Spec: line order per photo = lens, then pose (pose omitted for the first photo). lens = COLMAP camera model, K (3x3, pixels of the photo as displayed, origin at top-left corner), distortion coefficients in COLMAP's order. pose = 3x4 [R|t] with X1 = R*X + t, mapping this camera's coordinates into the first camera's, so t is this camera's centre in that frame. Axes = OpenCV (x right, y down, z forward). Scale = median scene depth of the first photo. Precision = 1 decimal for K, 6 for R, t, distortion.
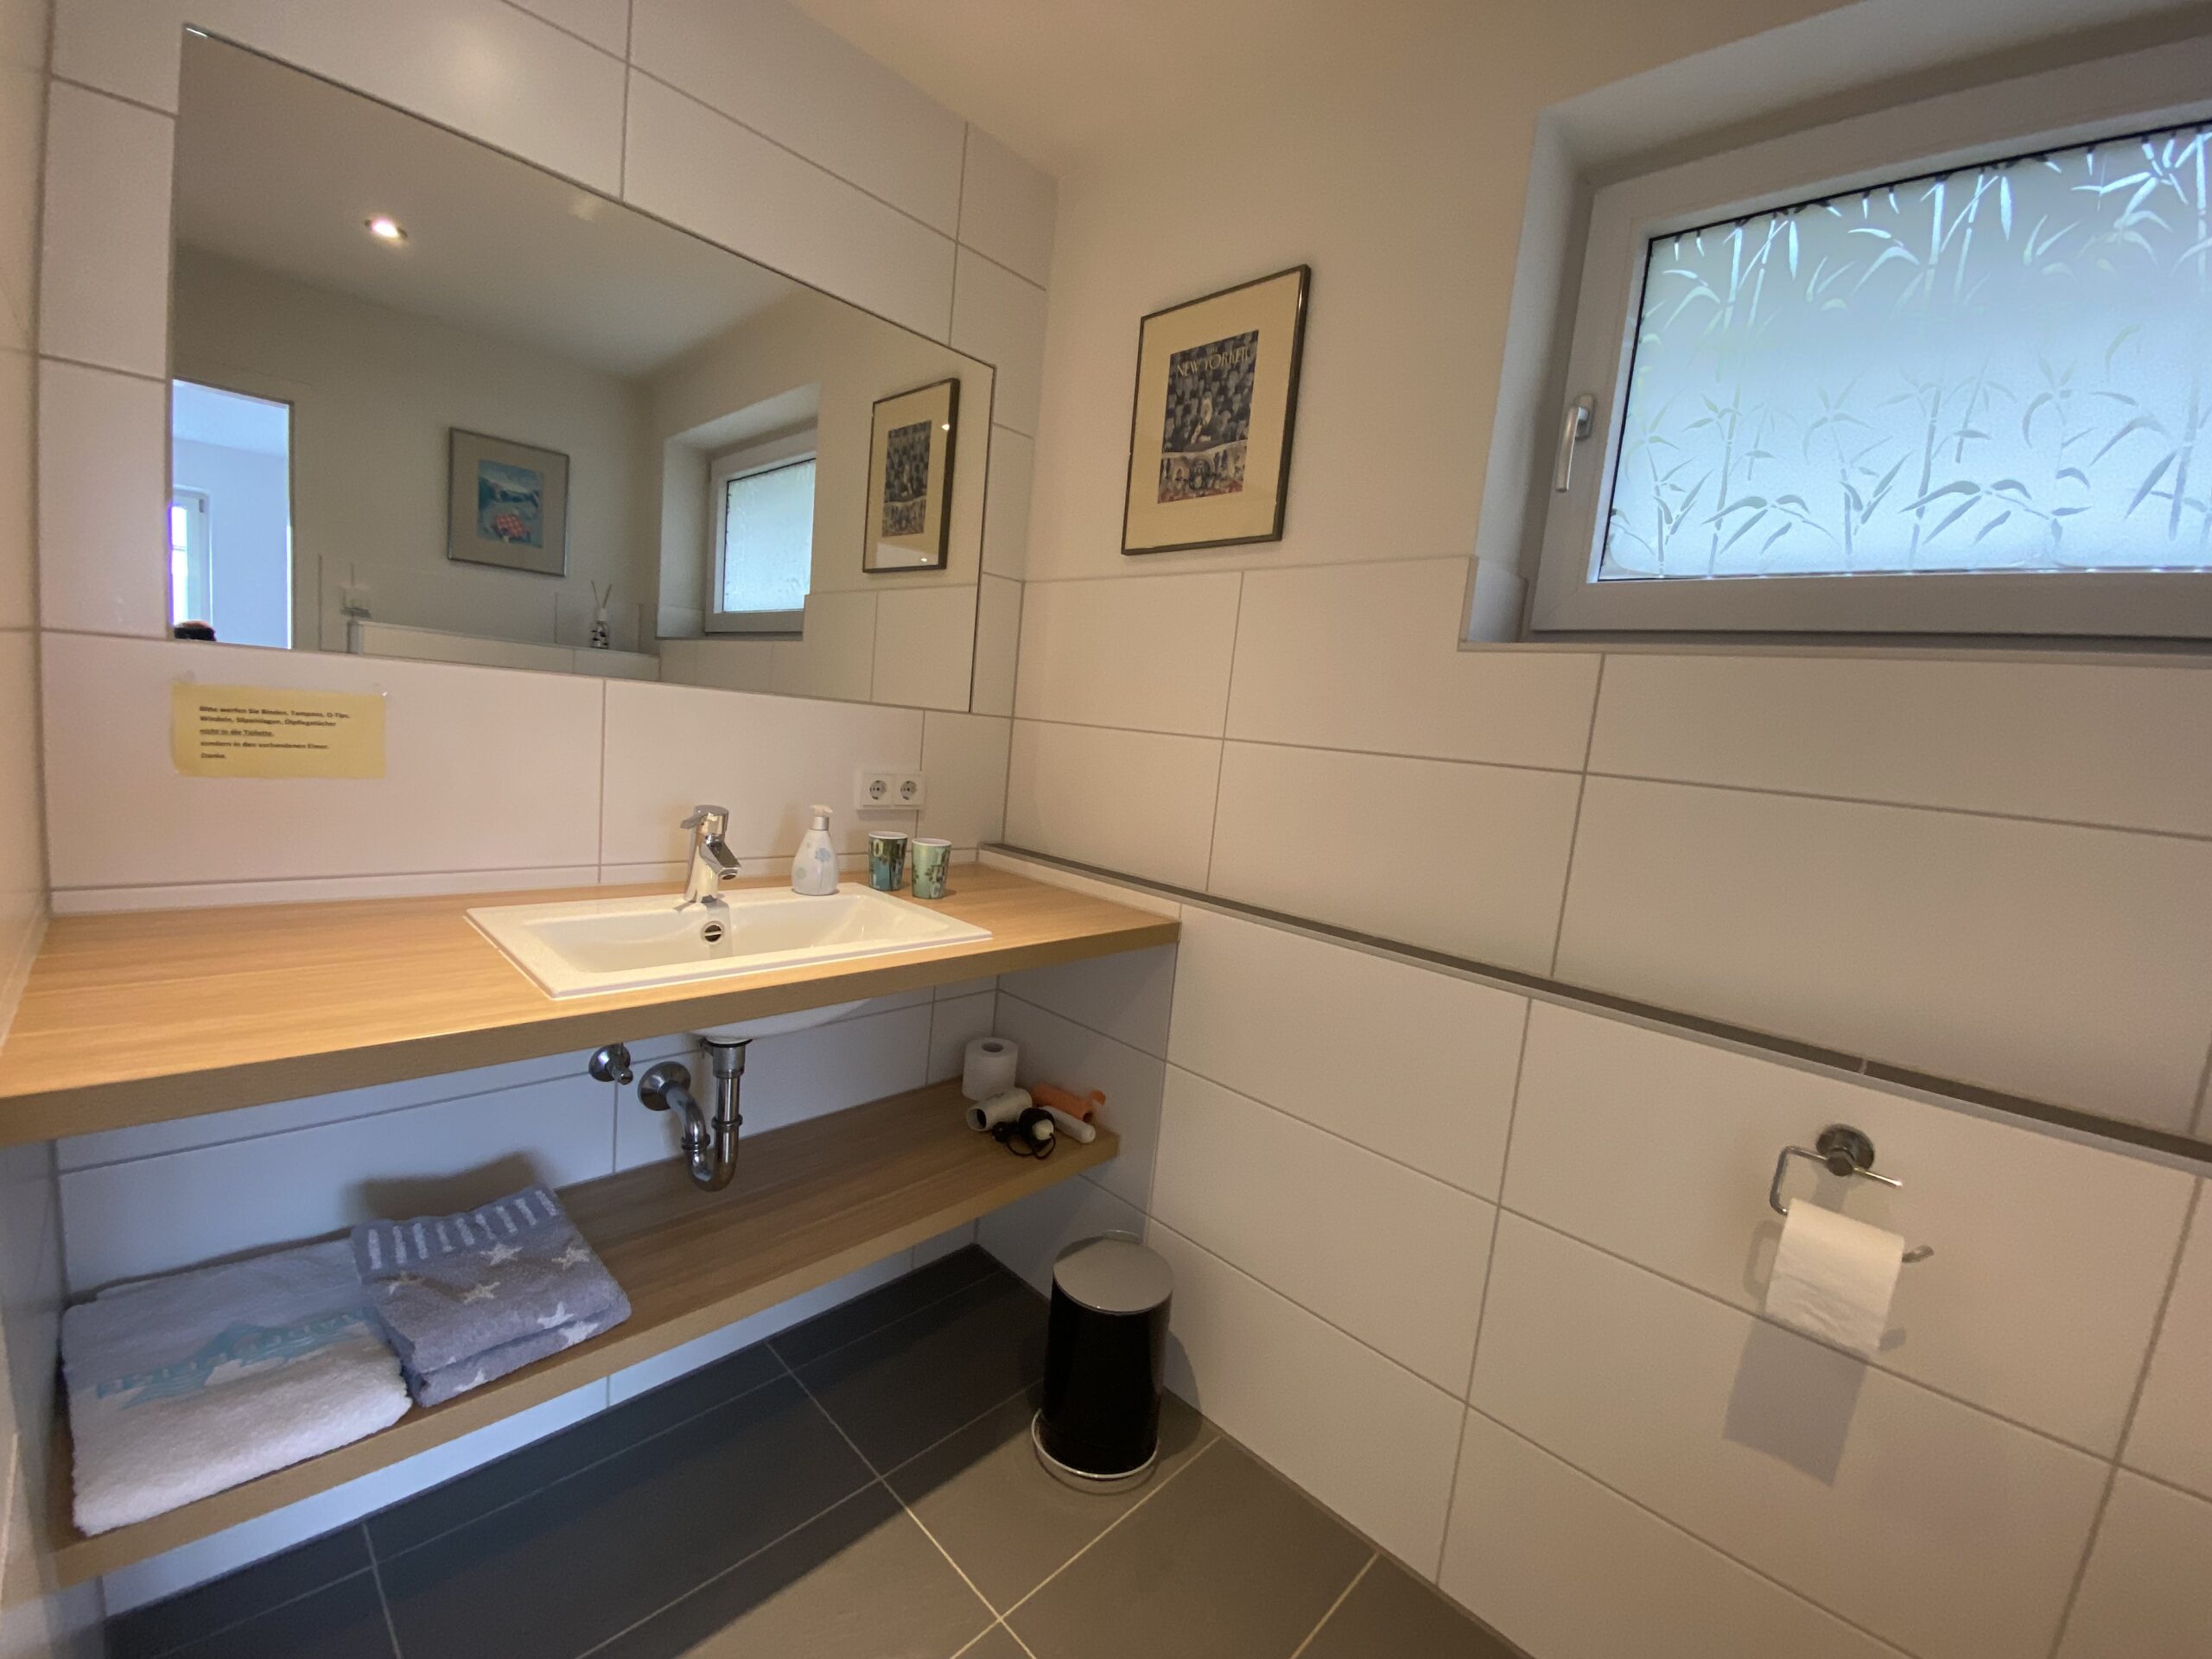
lens RADIAL K [[916.6, 0, 1116.5], [0, 916.6, 833.0], [0, 0, 1]] dist [-0.006056, -0.003316]
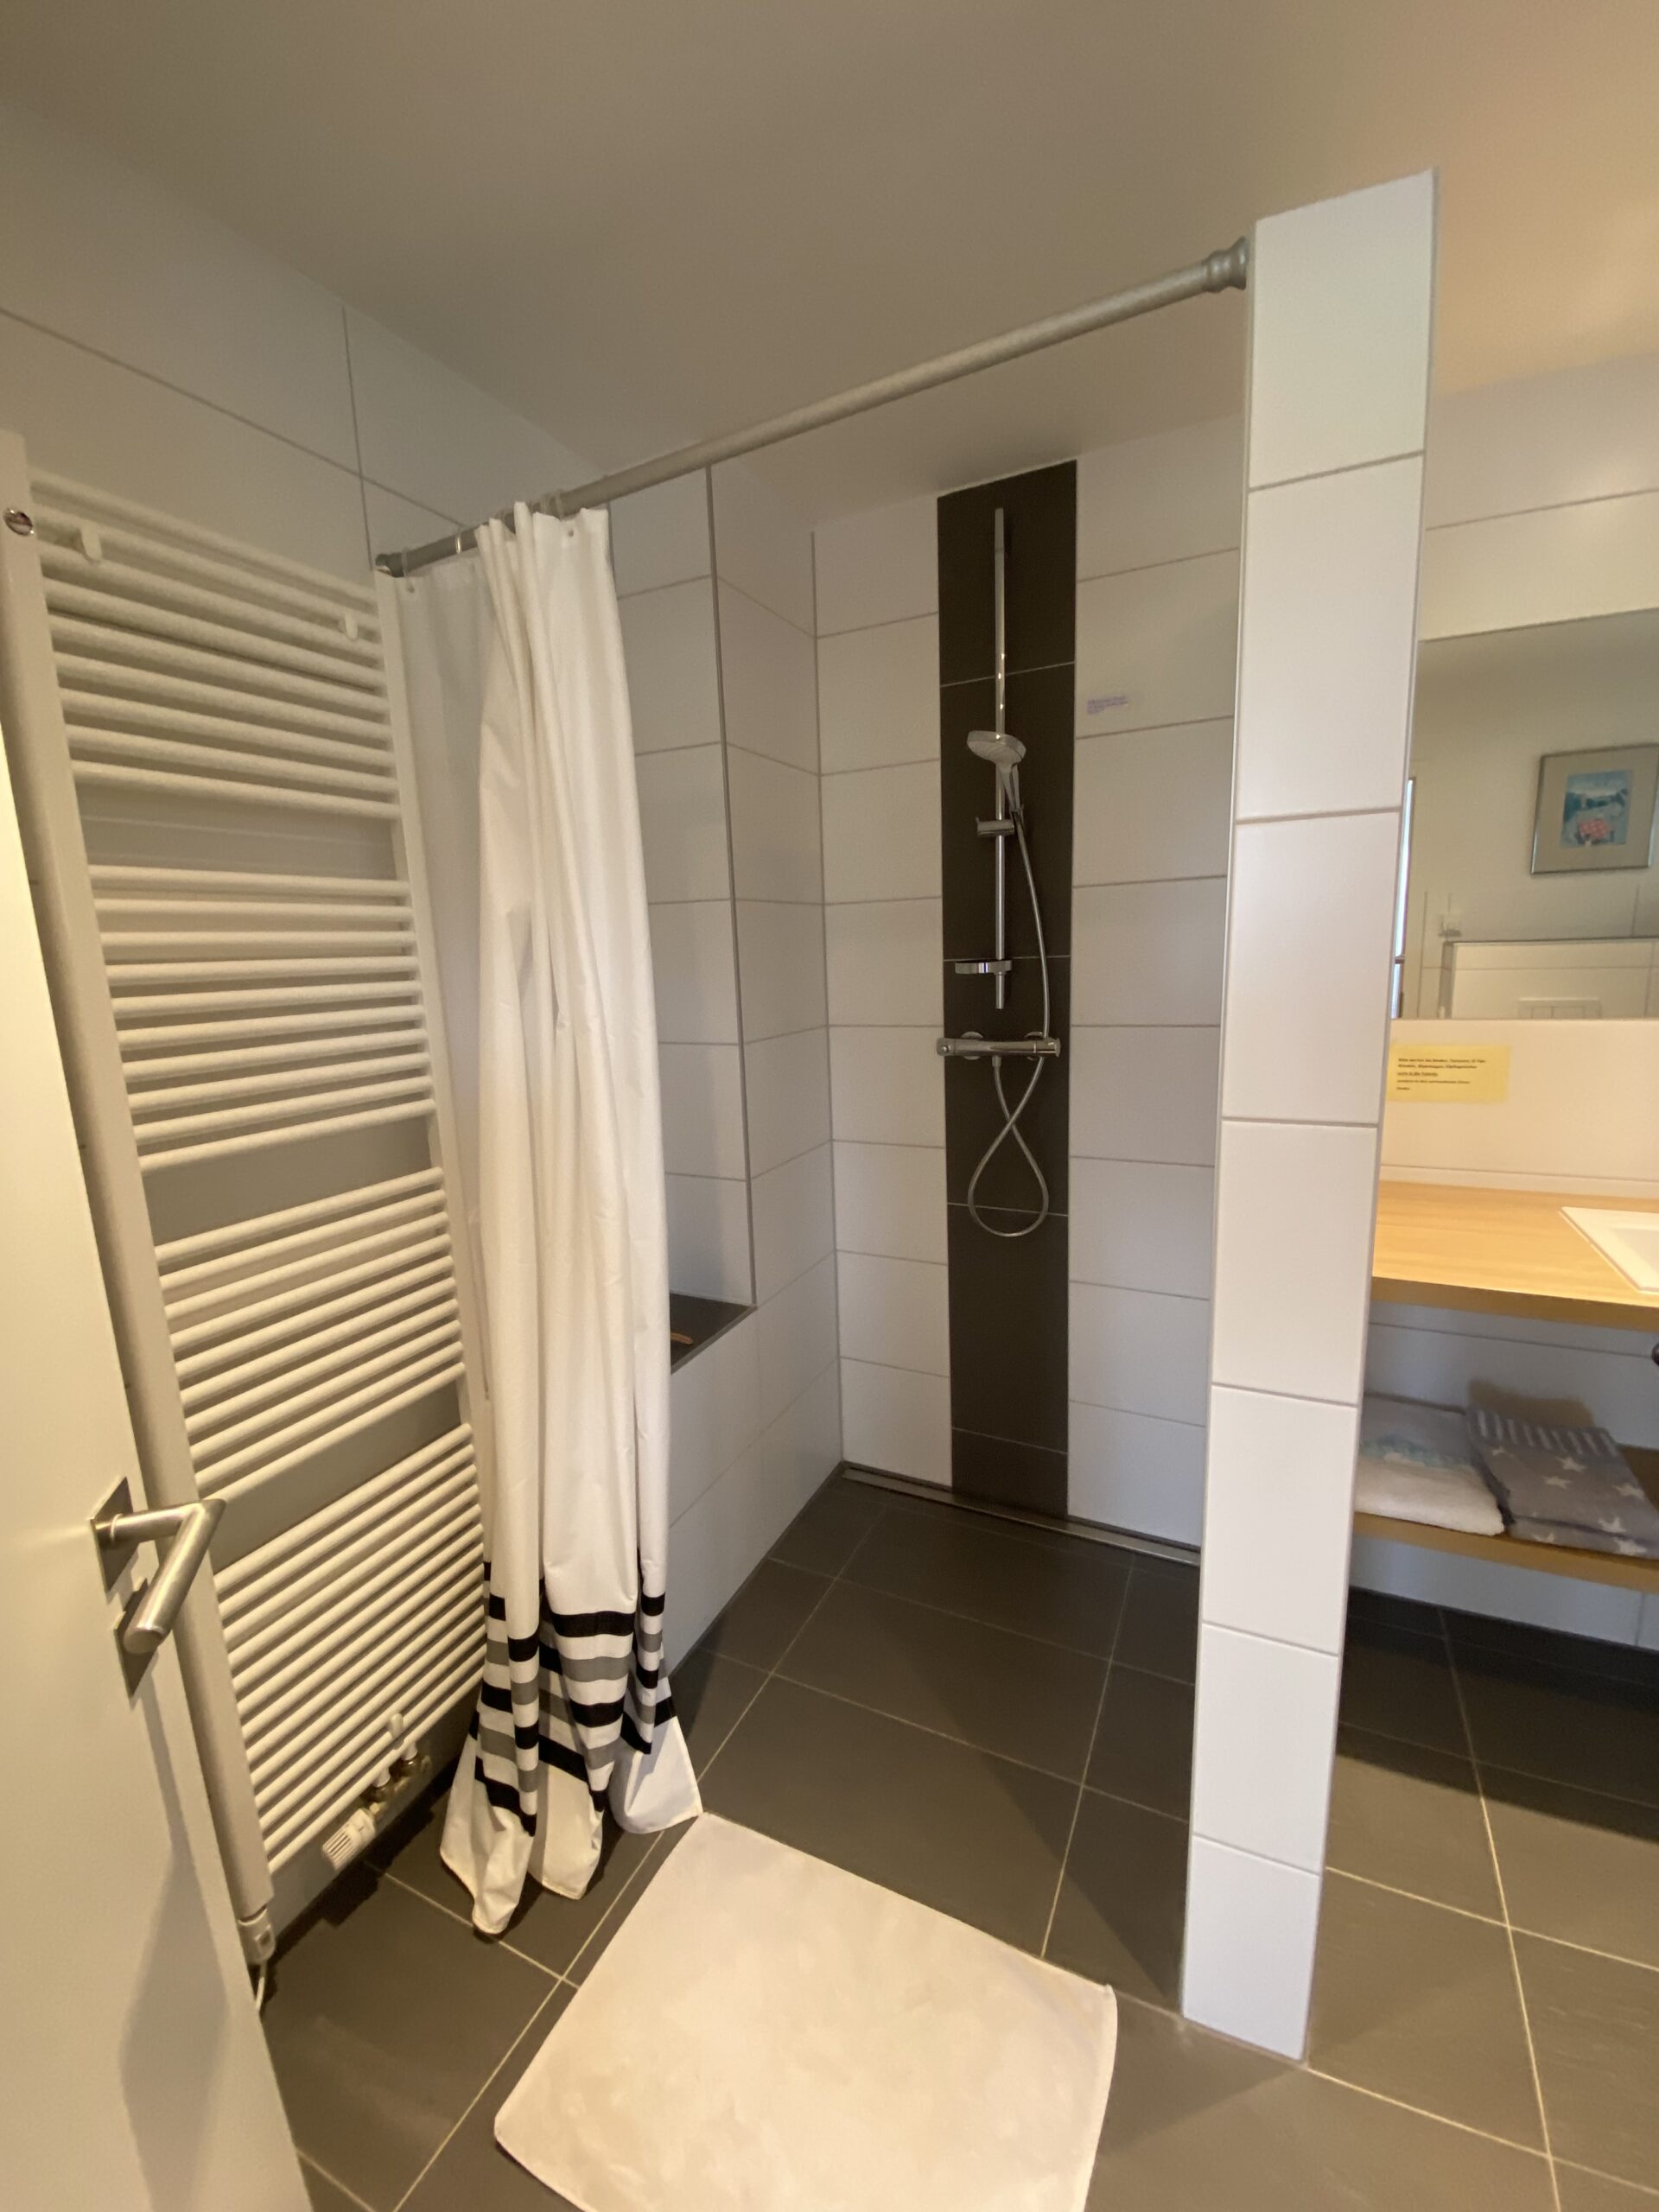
lens RADIAL K [[916.6, 0, 819.6], [0, 916.6, 1097.6], [0, 0, 1]] dist [-0.006056, -0.003316]
pose [[0.309378, 0.061543, -0.948945, 0.238054], [-0.056393, 0.997335, 0.046296, -0.086763], [0.949265, 0.039191, 0.312024, -0.518085]]
